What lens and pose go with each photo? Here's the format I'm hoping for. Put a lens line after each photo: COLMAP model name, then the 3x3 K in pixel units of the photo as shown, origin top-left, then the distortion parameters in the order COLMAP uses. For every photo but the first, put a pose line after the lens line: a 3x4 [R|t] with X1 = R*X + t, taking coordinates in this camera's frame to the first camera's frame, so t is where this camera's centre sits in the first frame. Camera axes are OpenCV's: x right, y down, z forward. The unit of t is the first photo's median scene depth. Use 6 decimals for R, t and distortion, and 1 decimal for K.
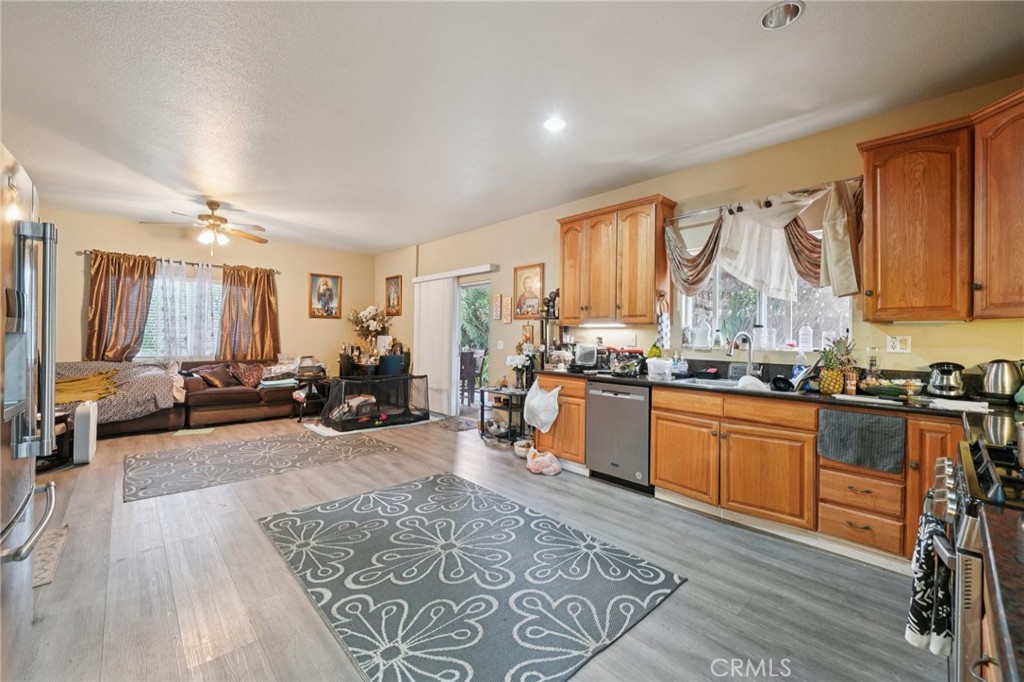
lens RADIAL K [[407.8, 0, 506.6], [0, 407.8, 336.1], [0, 0, 1]] dist [-0.002596, -0.000013]
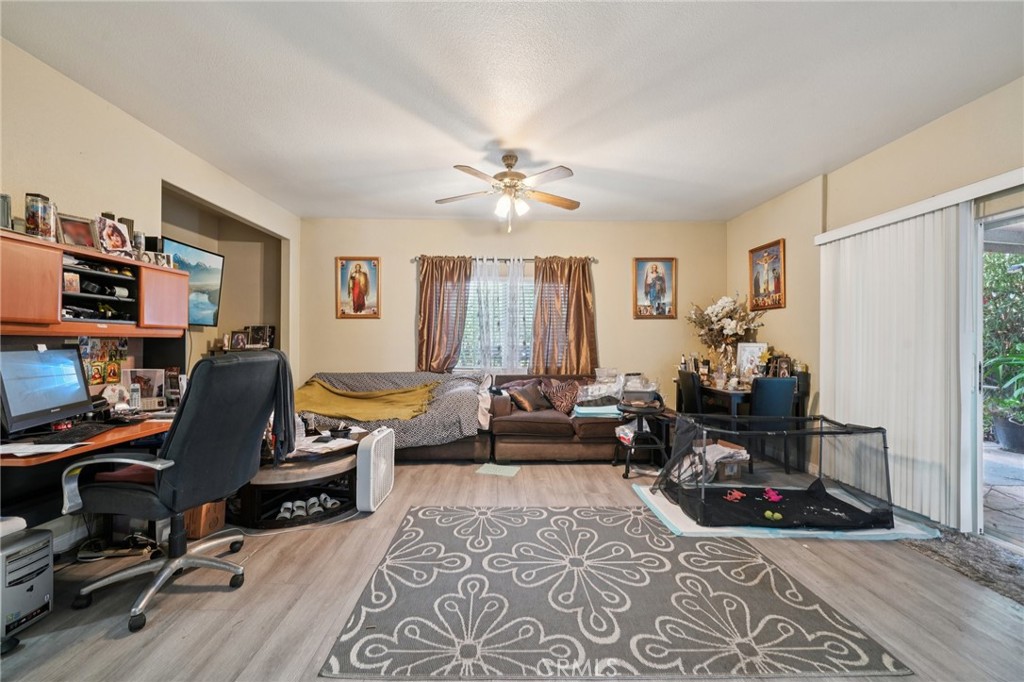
lens RADIAL K [[407.8, 0, 506.6], [0, 407.8, 336.1], [0, 0, 1]] dist [-0.002596, -0.000013]
pose [[0.742991, -0.018136, -0.669055, -0.200540], [0.005607, 0.999766, -0.020874, -0.000807], [0.669278, 0.011758, 0.742919, 0.369376]]
